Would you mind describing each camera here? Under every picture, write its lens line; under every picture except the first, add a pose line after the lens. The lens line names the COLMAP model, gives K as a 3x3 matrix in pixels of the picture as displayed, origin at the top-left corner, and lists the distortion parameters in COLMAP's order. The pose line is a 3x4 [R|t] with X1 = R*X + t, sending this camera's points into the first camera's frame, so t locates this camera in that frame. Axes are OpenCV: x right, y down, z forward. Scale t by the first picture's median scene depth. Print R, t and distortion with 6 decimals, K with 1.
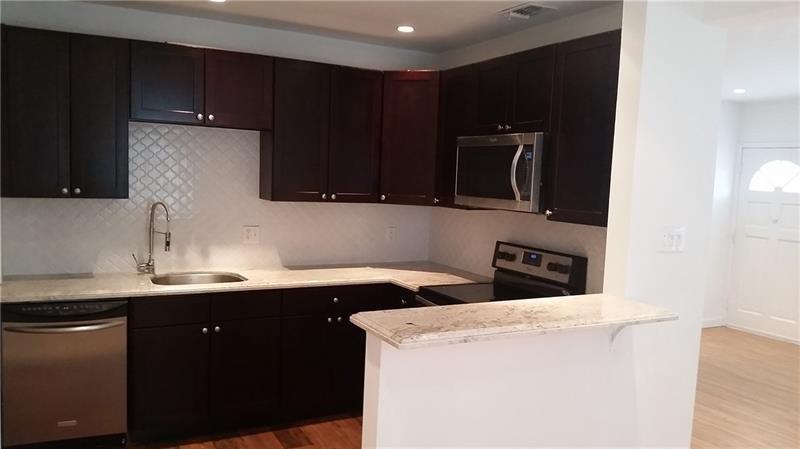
lens RADIAL K [[649.7, 0, 402.2], [0, 649.7, 238.0], [0, 0, 1]] dist [0.160606, -0.366669]
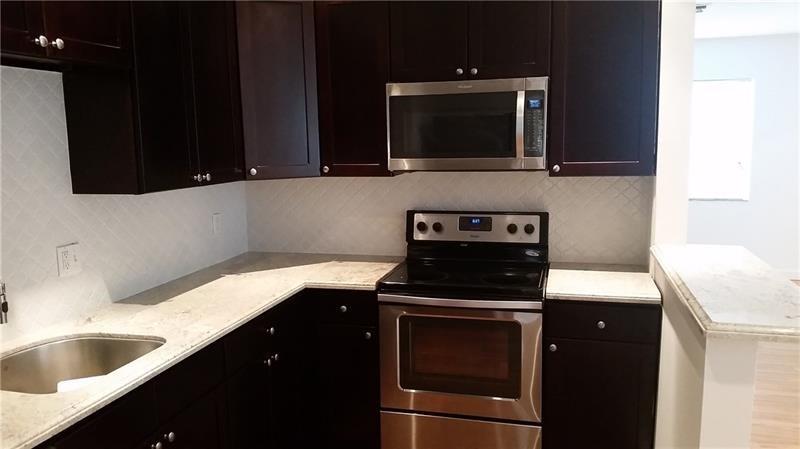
lens RADIAL K [[649.7, 0, 402.2], [0, 649.7, 238.0], [0, 0, 1]] dist [0.160606, -0.366669]
pose [[0.676030, -0.165390, 0.718073, -0.491108], [0.117780, 0.986210, 0.116265, -0.061991], [-0.727400, 0.005976, 0.686188, 0.456019]]
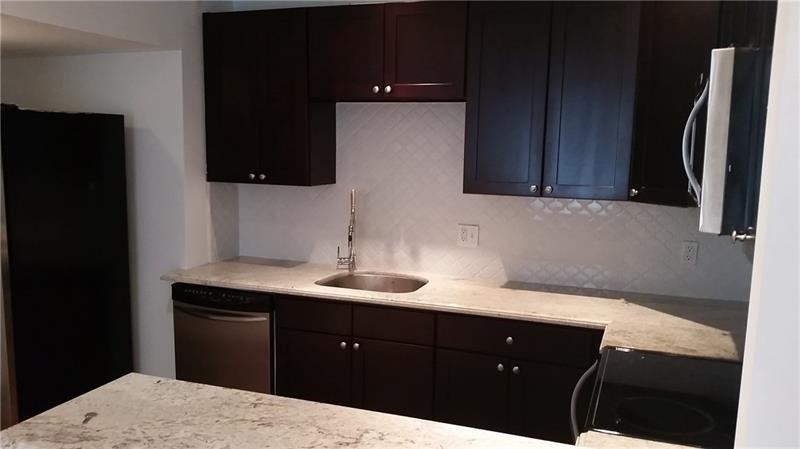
lens RADIAL K [[649.7, 0, 402.2], [0, 649.7, 238.0], [0, 0, 1]] dist [0.160606, -0.366669]
pose [[0.660925, 0.079497, -0.746229, 0.336124], [-0.070976, 0.996538, 0.043301, -0.034274], [0.747088, 0.024346, 0.664279, 0.470292]]
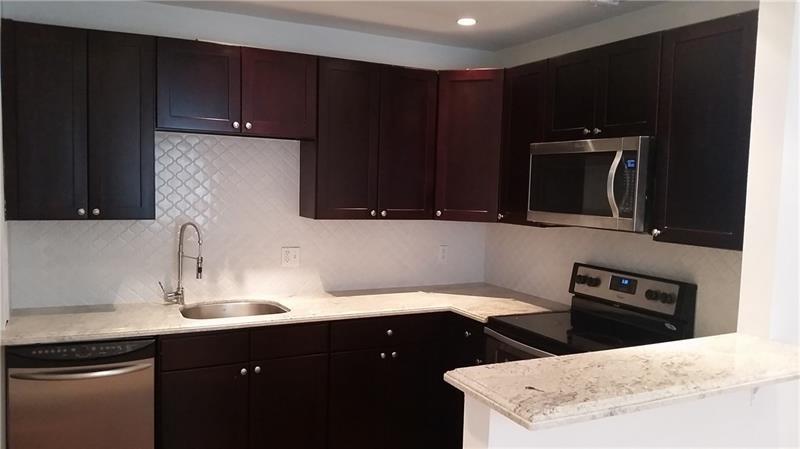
lens RADIAL K [[649.7, 0, 402.2], [0, 649.7, 238.0], [0, 0, 1]] dist [0.160606, -0.366669]
pose [[0.999731, -0.009715, -0.021070, -0.067906], [0.009404, 0.999846, -0.014800, -0.018387], [0.021211, 0.014598, 0.999668, 0.133438]]
